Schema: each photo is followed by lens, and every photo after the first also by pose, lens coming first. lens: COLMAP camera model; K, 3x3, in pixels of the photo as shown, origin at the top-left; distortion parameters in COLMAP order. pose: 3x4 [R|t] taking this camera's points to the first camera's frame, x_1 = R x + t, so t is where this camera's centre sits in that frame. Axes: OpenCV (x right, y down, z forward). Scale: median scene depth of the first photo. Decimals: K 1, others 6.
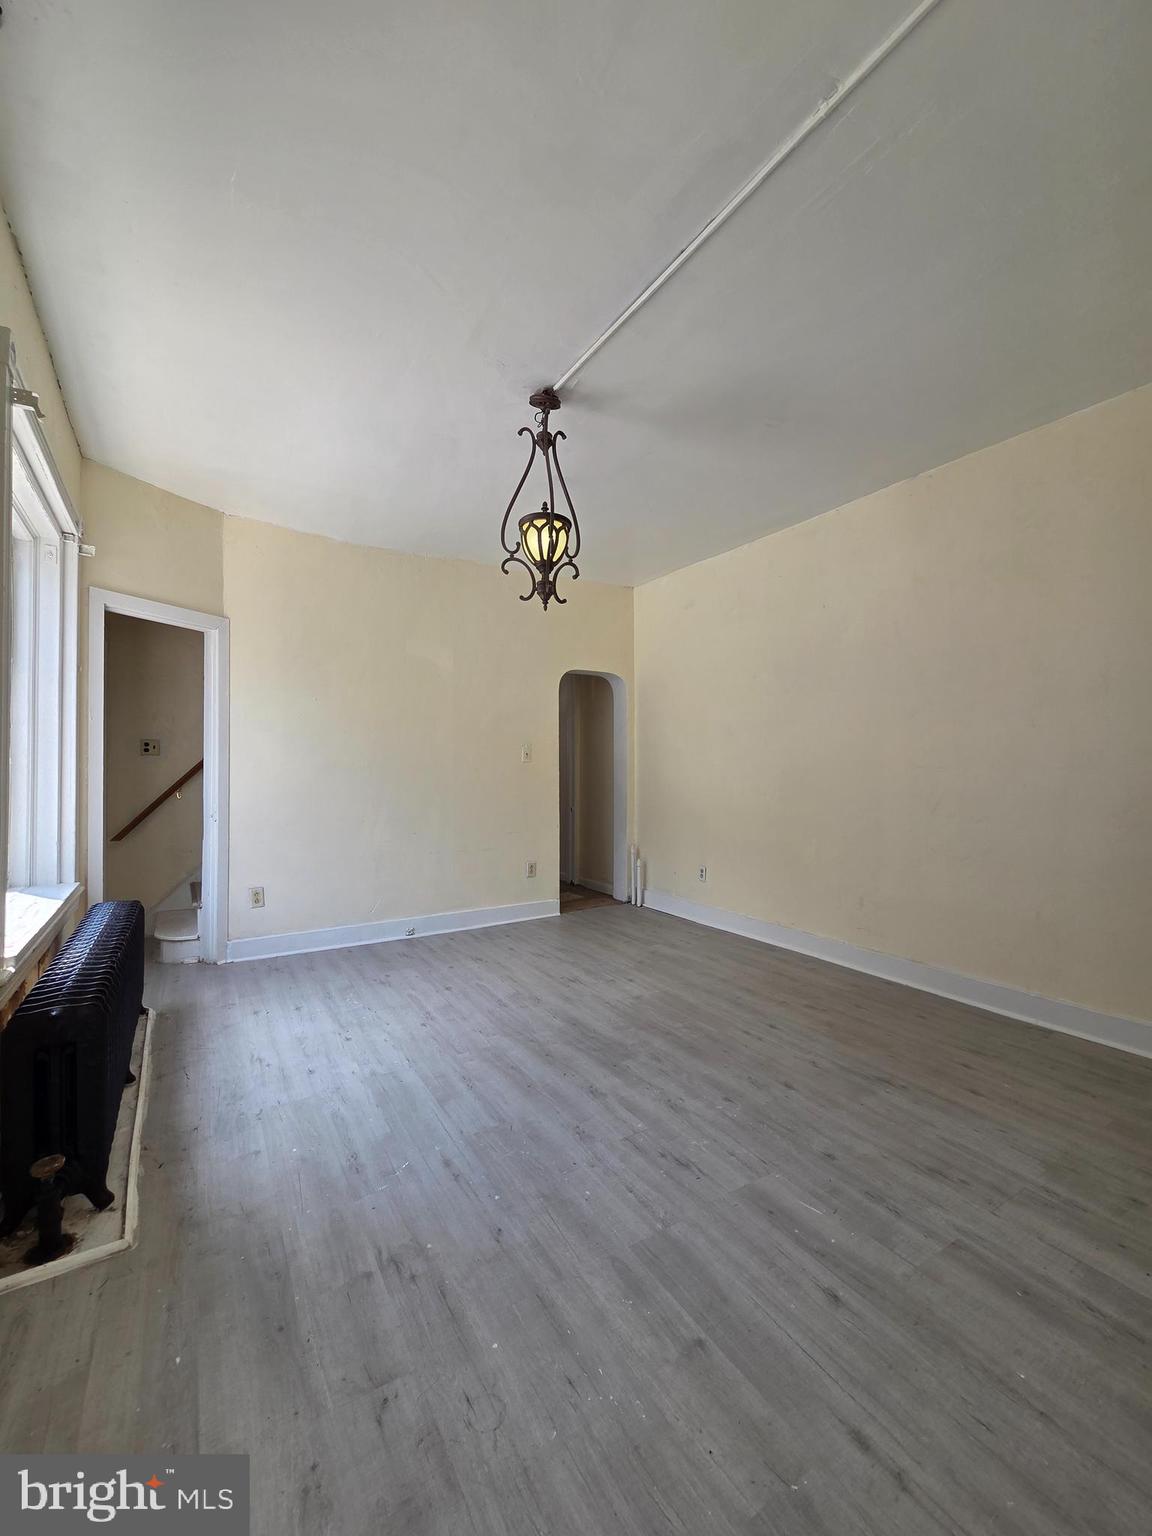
lens RADIAL K [[628.4, 0, 582.1], [0, 628.4, 764.9], [0, 0, 1]] dist [0.001409, -0.000605]
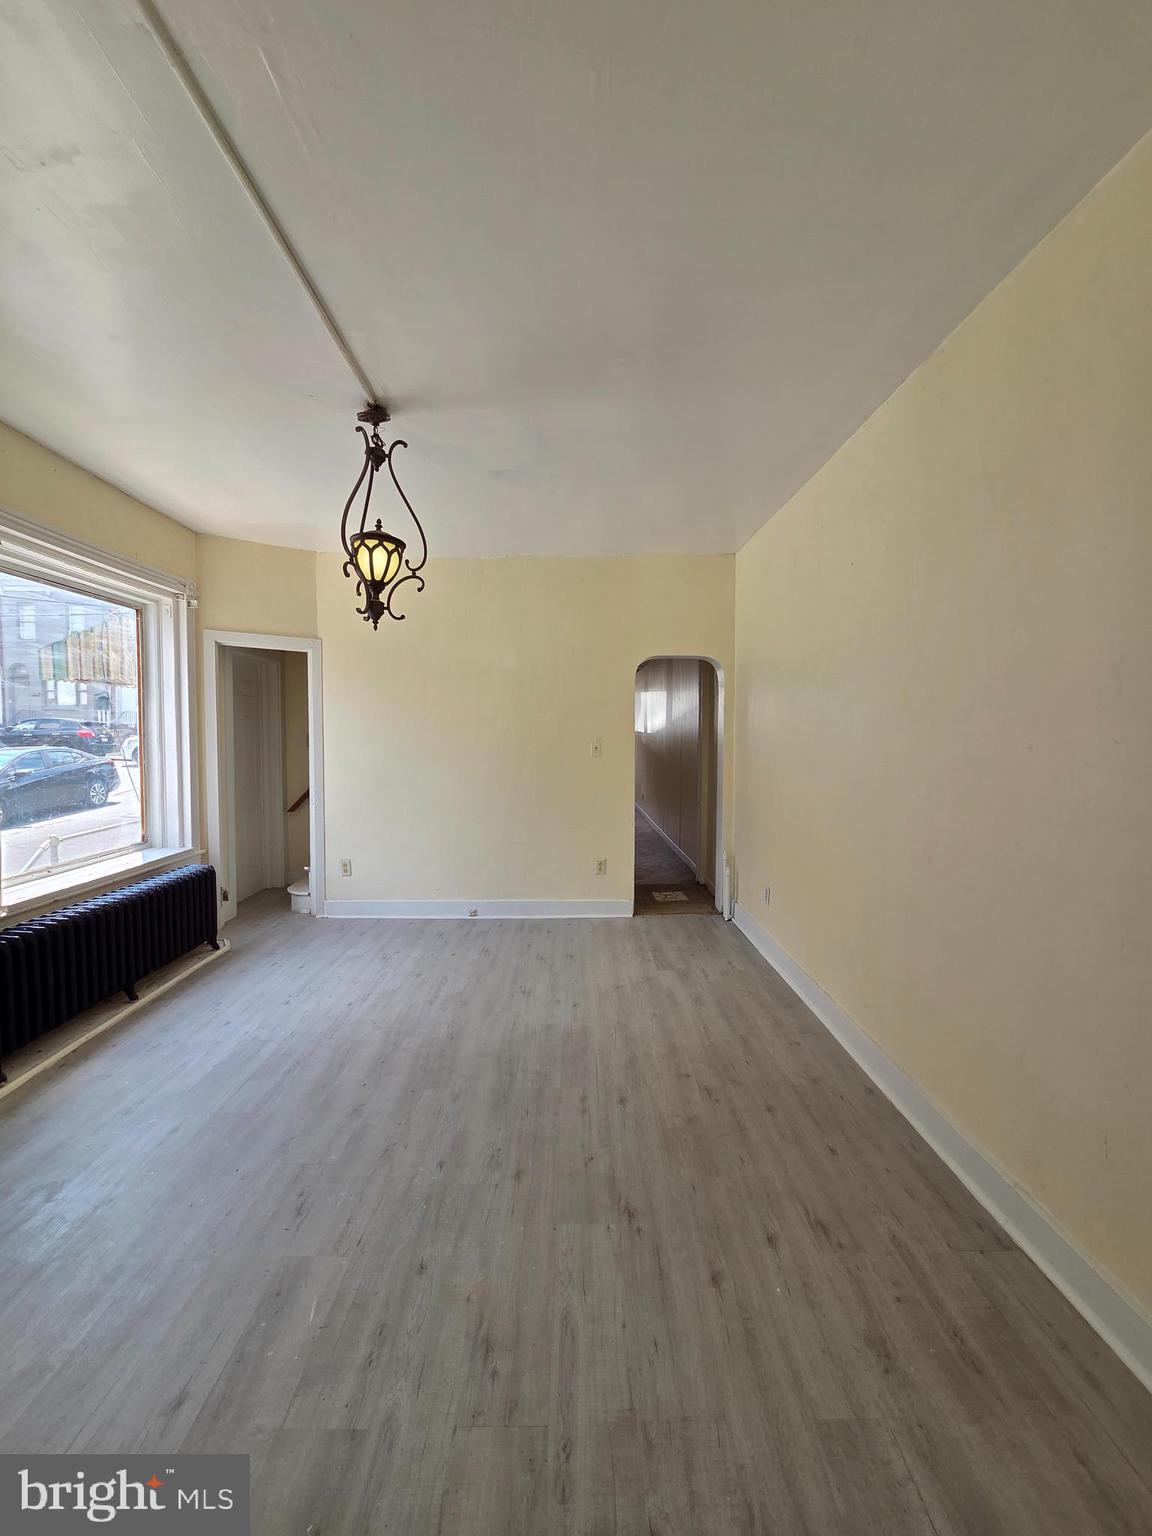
lens RADIAL K [[628.4, 0, 568.1], [0, 628.4, 767.2], [0, 0, 1]] dist [0.001409, -0.000605]
pose [[0.857177, 0.033242, -0.513948, 0.654226], [-0.002810, 0.998202, 0.059876, -0.080693], [0.515014, -0.049880, 0.855729, 0.260456]]
